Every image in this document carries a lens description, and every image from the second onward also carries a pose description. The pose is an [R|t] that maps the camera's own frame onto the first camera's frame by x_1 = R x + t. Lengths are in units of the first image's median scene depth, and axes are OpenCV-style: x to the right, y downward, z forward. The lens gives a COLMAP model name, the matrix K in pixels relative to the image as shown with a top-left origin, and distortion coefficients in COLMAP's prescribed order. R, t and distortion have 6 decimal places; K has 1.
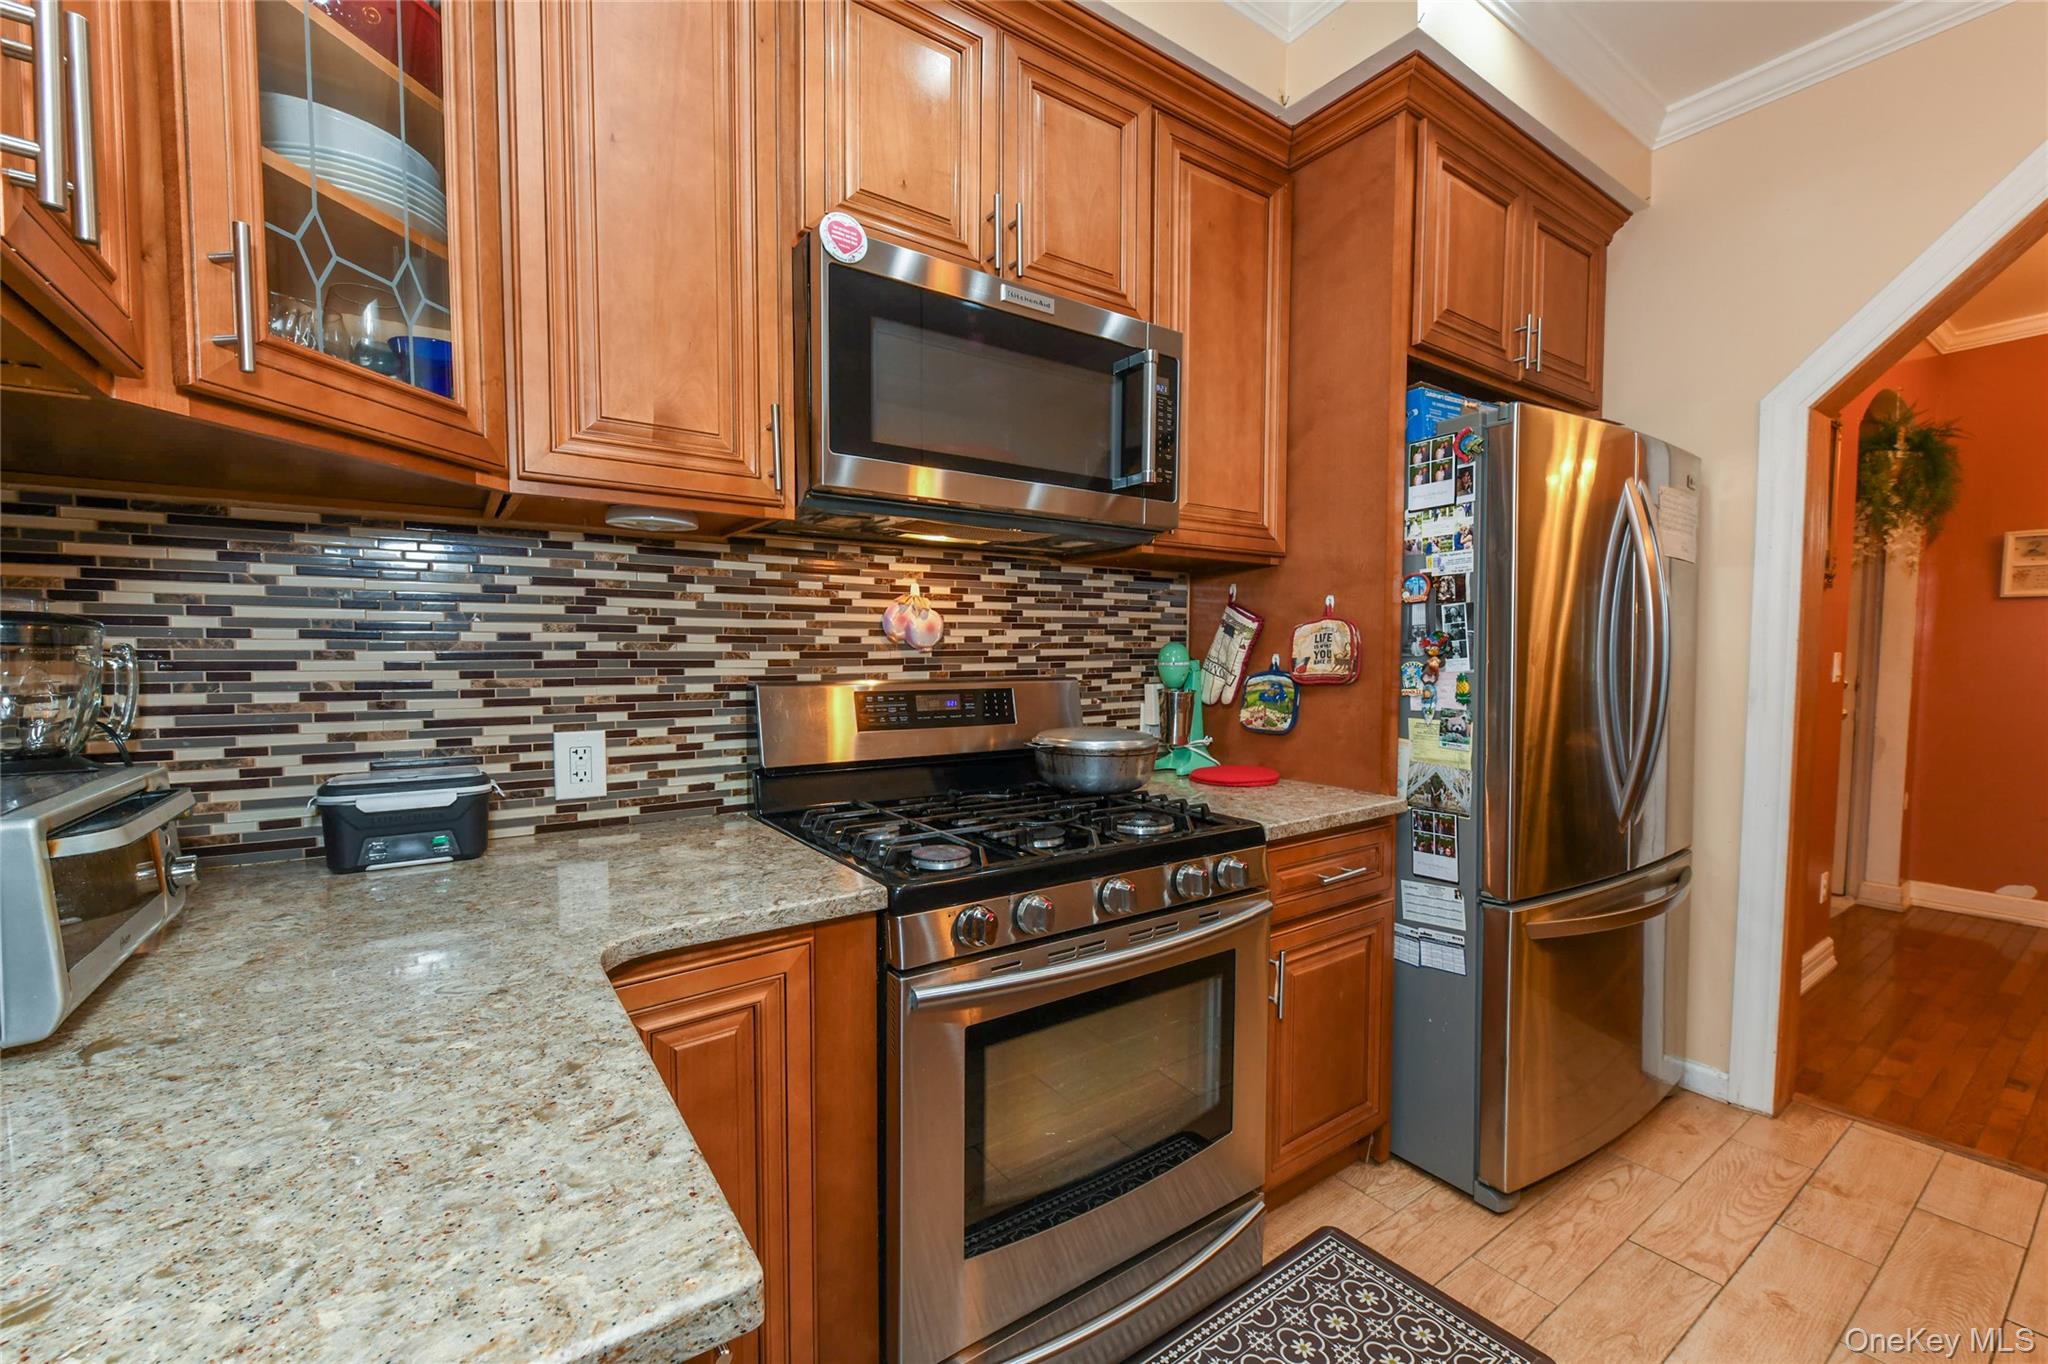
lens RADIAL K [[840.7, 0, 1027.7], [0, 840.7, 693.9], [0, 0, 1]] dist [0.003206, -0.000239]
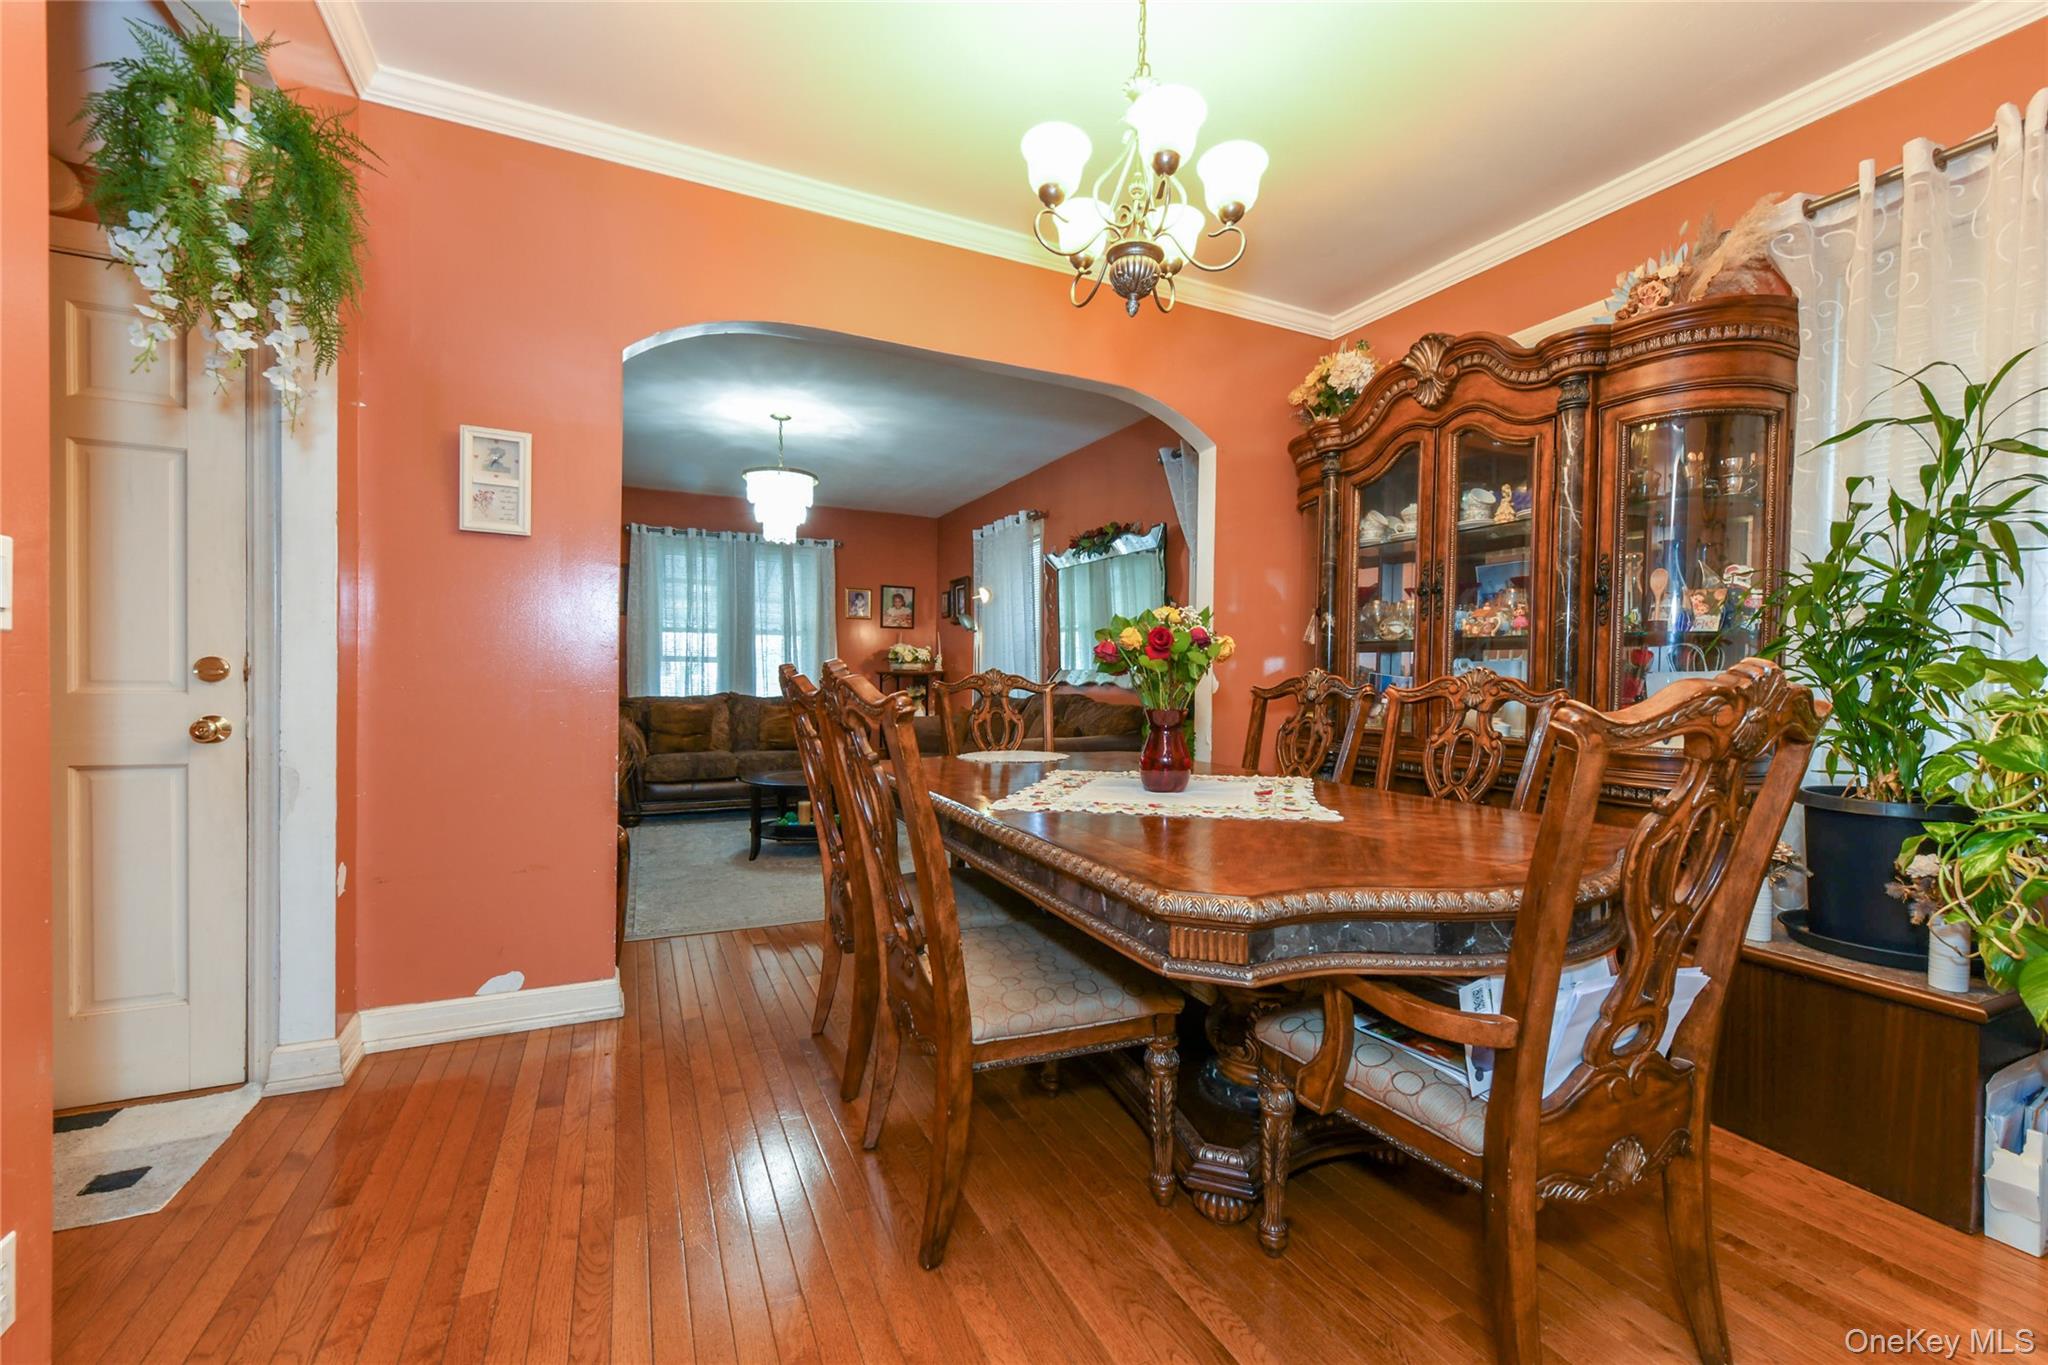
lens RADIAL K [[840.7, 0, 1027.7], [0, 840.7, 694.4], [0, 0, 1]] dist [0.003206, -0.000239]
pose [[0.163836, -0.016439, 0.986351, 0.604592], [0.038346, 0.999212, 0.010284, 0.018005], [-0.985742, 0.036137, 0.164337, 0.487166]]
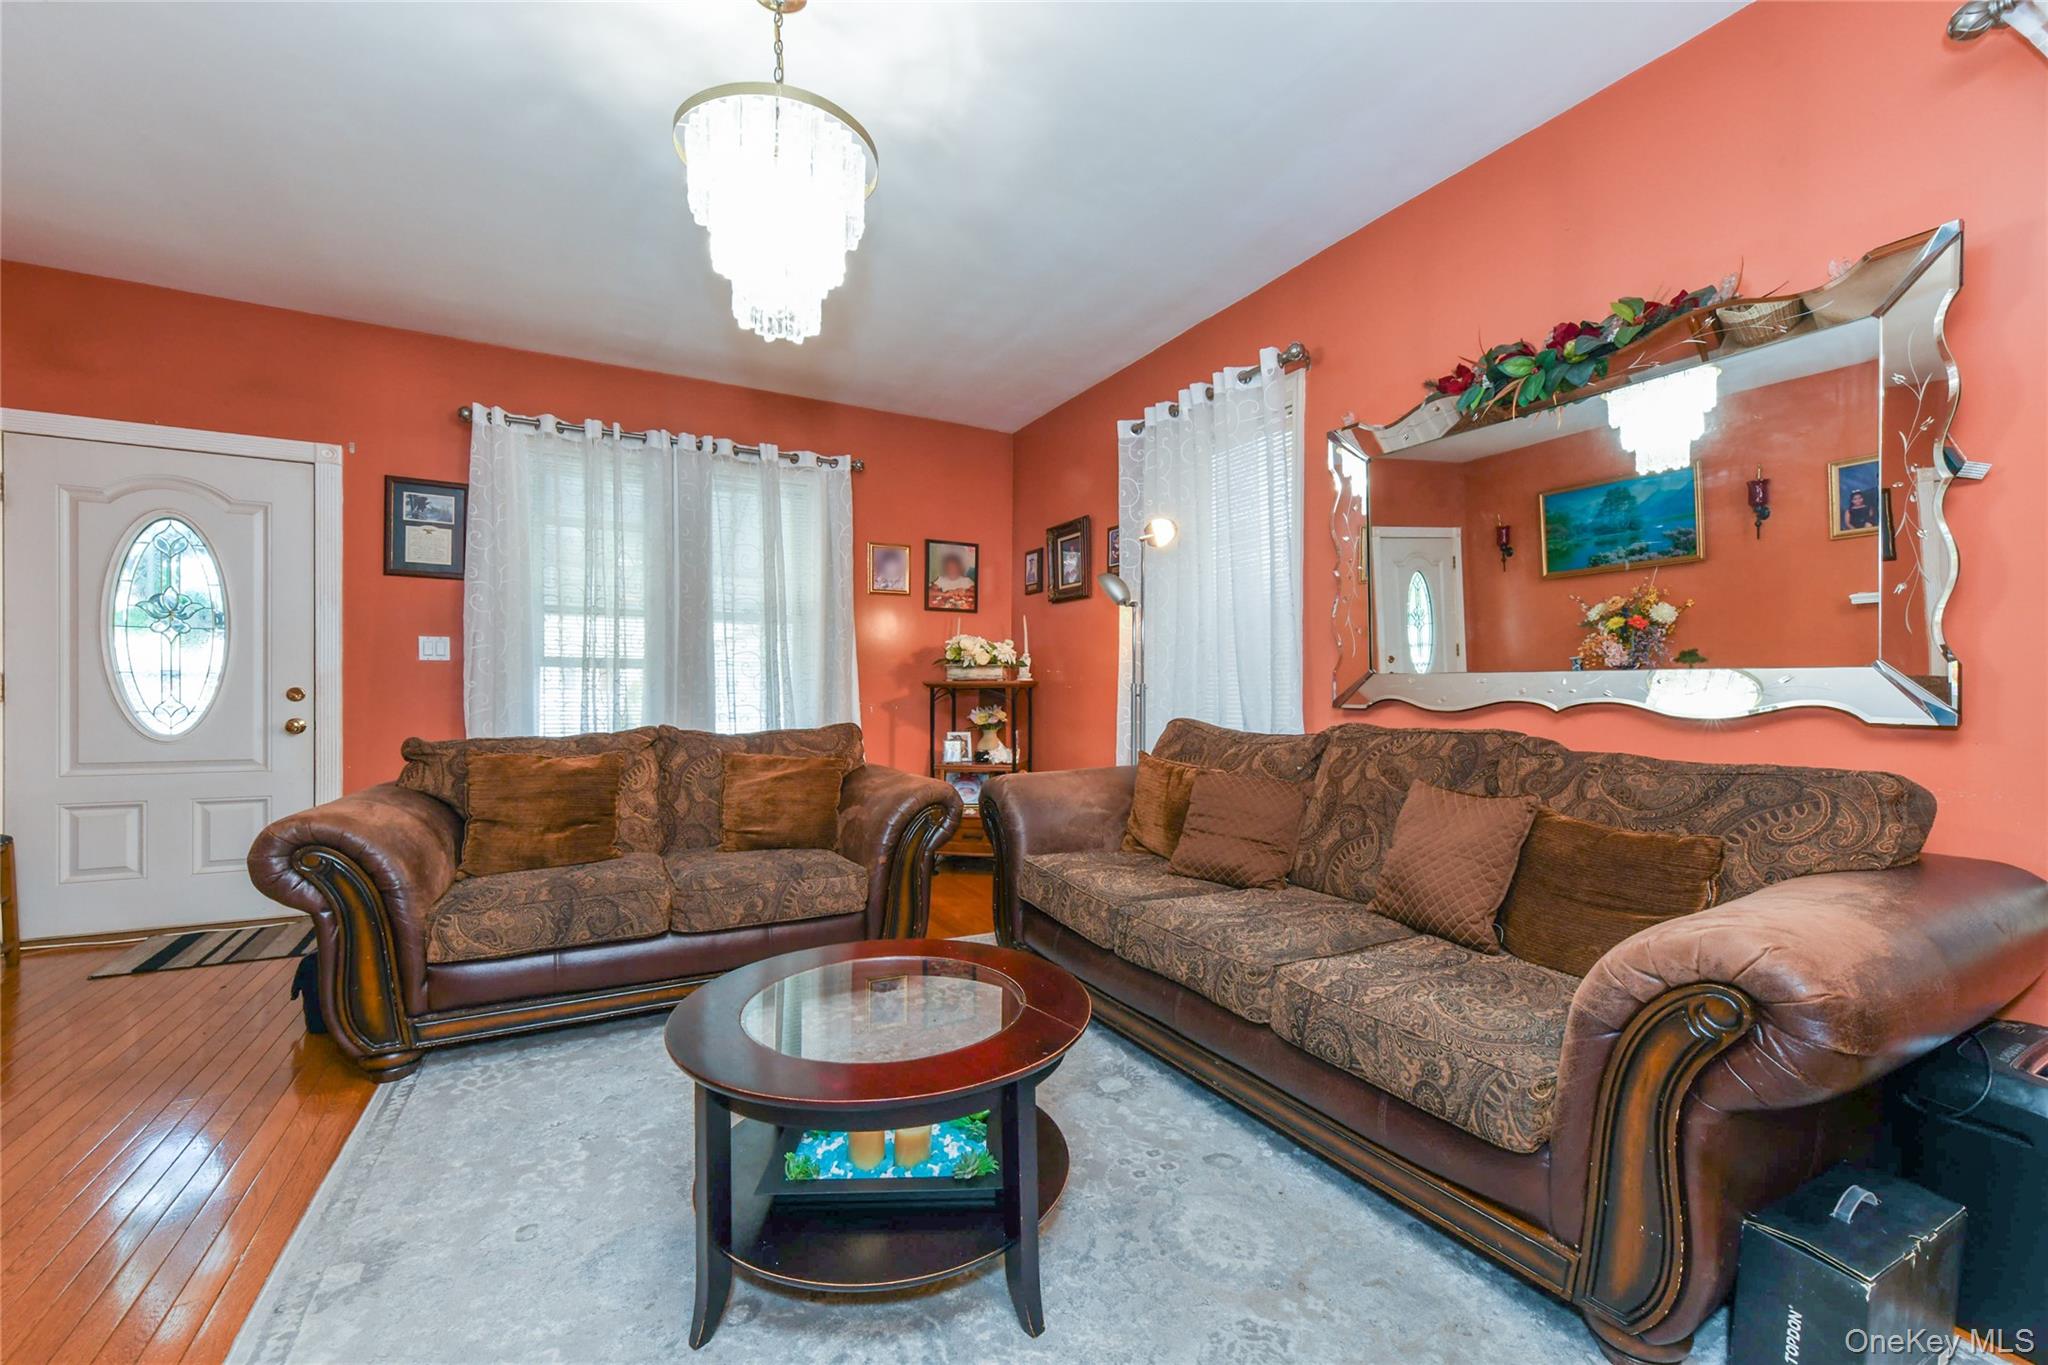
lens RADIAL K [[840.7, 0, 1027.7], [0, 840.7, 694.4], [0, 0, 1]] dist [0.003206, -0.000239]
pose [[0.119439, -0.002404, 0.992839, 0.888399], [0.047102, 0.998885, -0.003248, 0.010431], [-0.991724, 0.047152, 0.119419, 0.633835]]
